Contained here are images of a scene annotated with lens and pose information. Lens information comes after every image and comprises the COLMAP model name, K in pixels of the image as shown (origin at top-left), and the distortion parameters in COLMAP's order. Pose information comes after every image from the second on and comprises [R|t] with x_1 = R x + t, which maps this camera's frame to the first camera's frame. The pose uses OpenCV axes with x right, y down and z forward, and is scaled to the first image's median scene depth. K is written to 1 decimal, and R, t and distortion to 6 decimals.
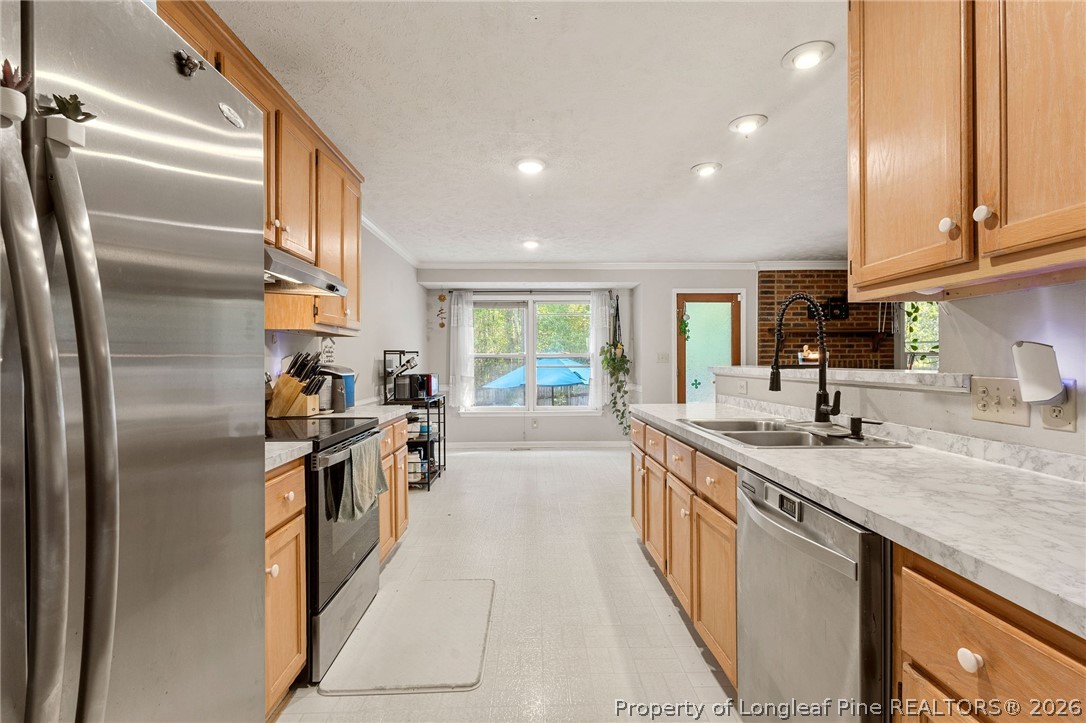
lens RADIAL K [[503.3, 0, 547.3], [0, 503.3, 360.9], [0, 0, 1]] dist [0.004565, -0.001315]
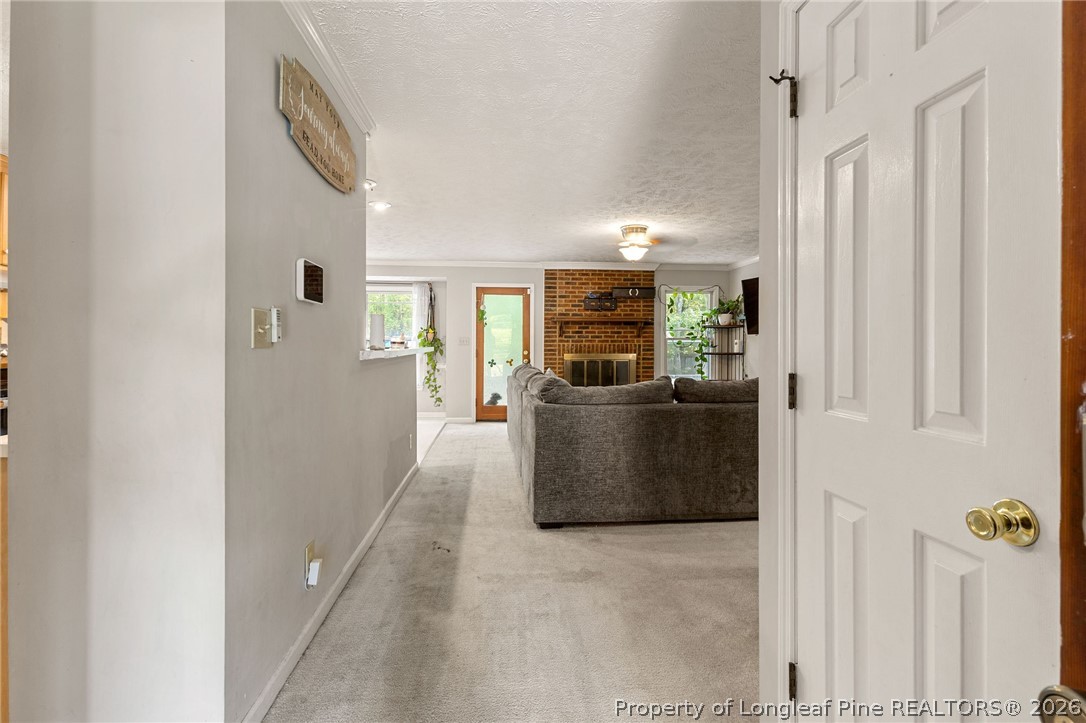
lens RADIAL K [[504.5, 0, 543.1], [0, 504.5, 352.8], [0, 0, 1]] dist [0.010120, -0.002969]
pose [[0.997347, 0.006228, 0.072529, 0.331347], [-0.007239, 0.999880, 0.013676, 0.004234], [-0.072436, -0.014165, 0.997272, -0.206679]]
